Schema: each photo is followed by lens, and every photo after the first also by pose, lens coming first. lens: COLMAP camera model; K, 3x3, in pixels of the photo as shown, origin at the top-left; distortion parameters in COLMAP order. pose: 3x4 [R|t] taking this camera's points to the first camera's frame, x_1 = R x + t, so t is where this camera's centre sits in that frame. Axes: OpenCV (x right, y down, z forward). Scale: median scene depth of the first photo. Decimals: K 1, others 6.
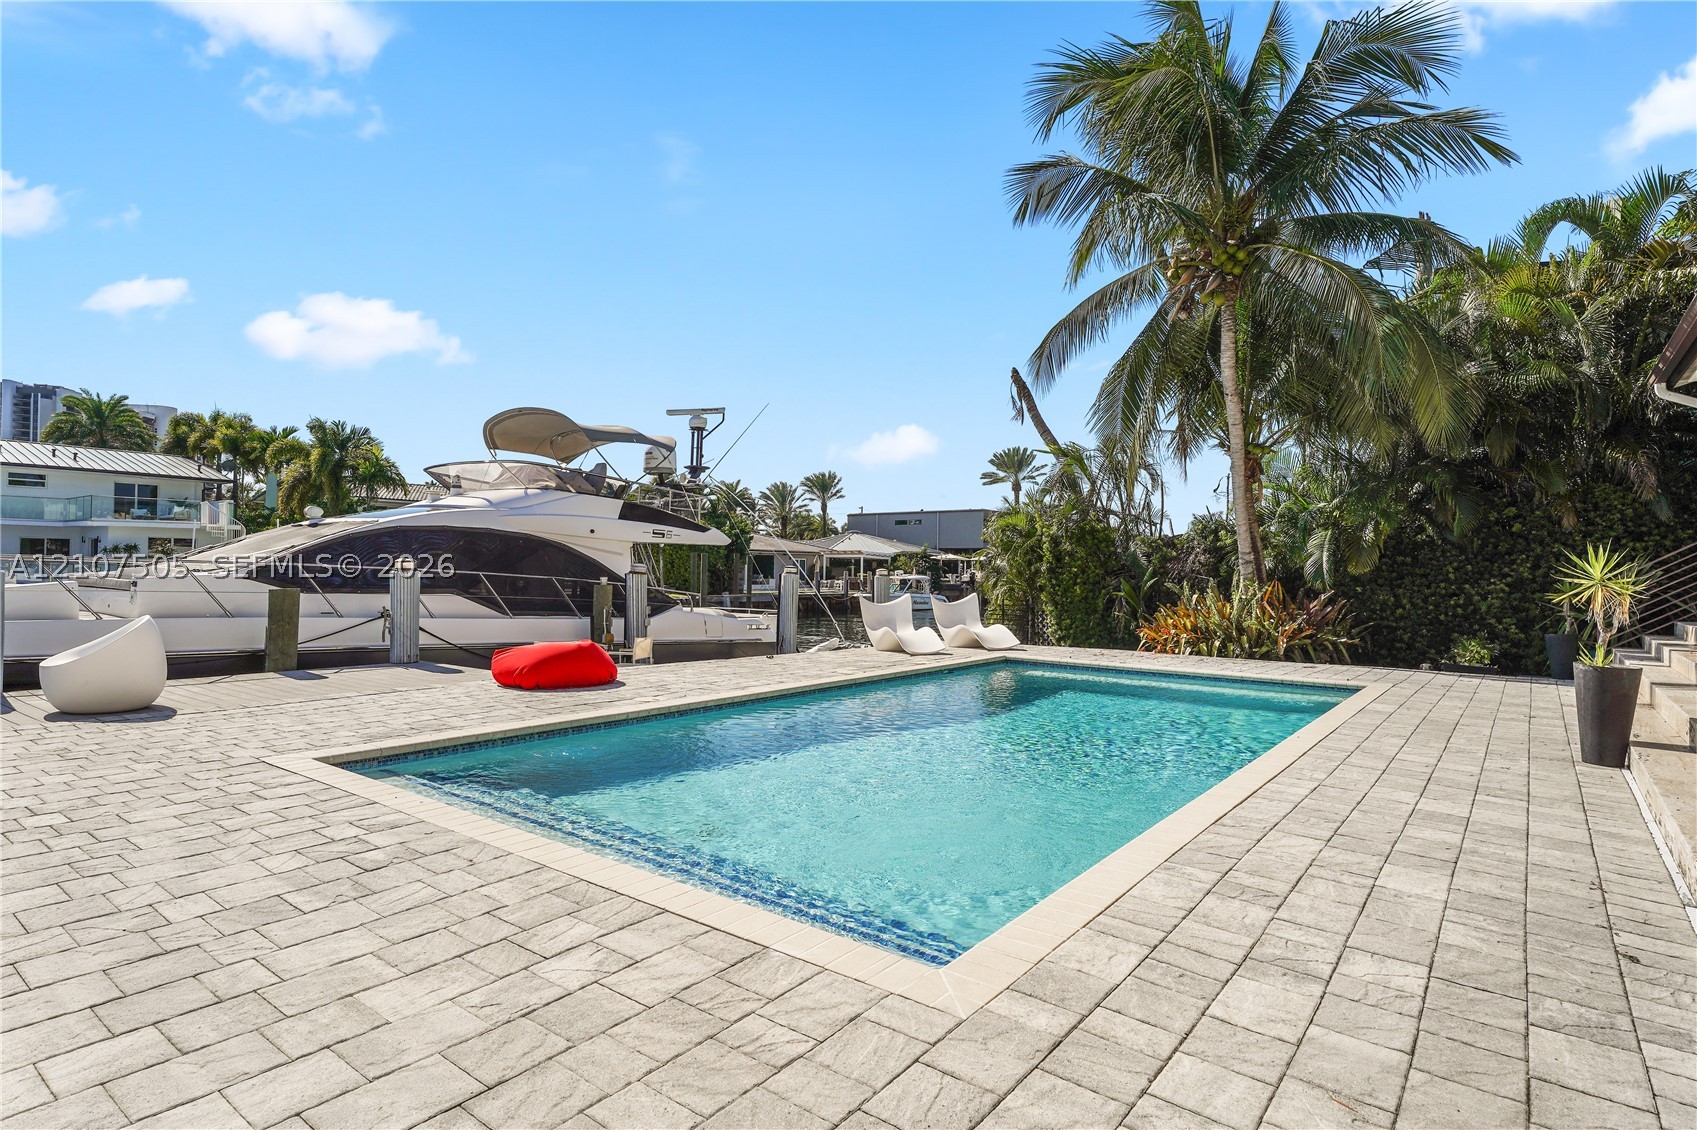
lens RADIAL K [[882.3, 0, 845.6], [0, 882.3, 566.2], [0, 0, 1]] dist [-0.004362, -0.001409]
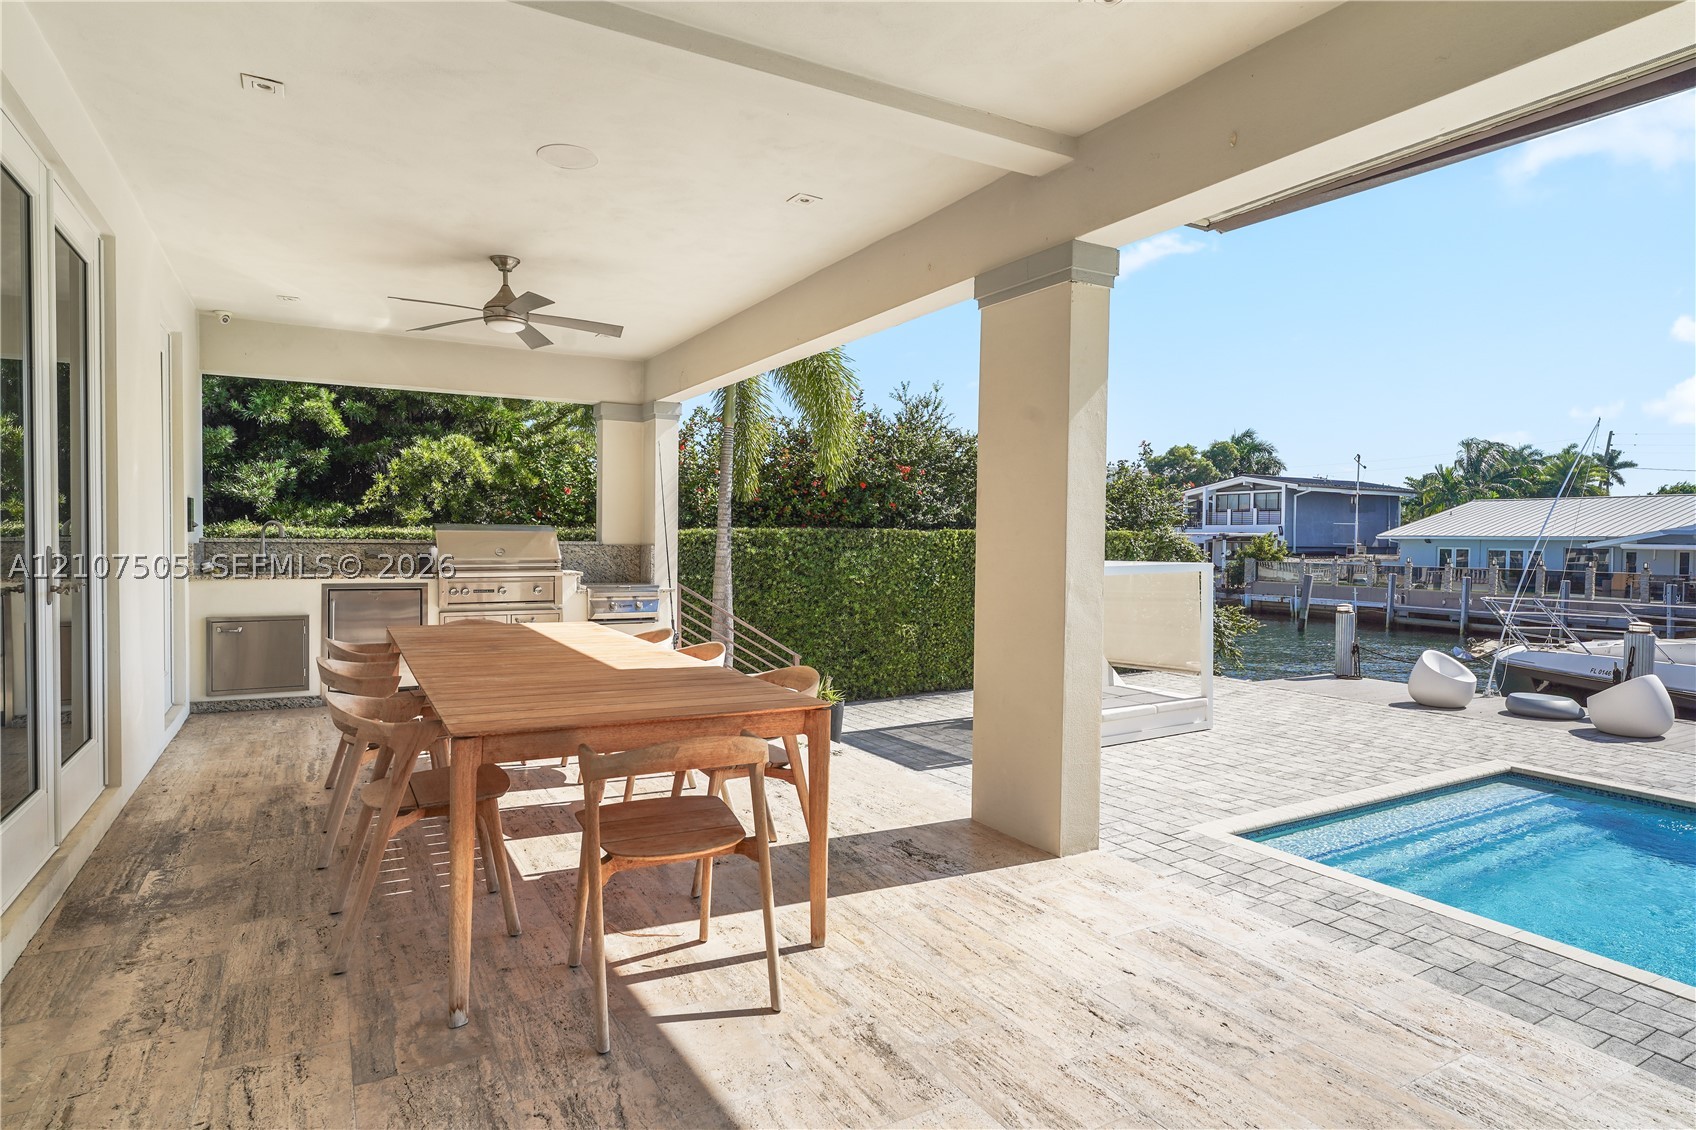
lens RADIAL K [[915.0, 0, 844.1], [0, 915.0, 560.4], [0, 0, 1]] dist [0.000099, 0.000314]
pose [[-0.372736, 0.009888, -0.927885, 2.459968], [-0.008756, 0.999861, 0.014172, -0.306901], [0.927896, 0.013407, -0.372598, 0.770254]]
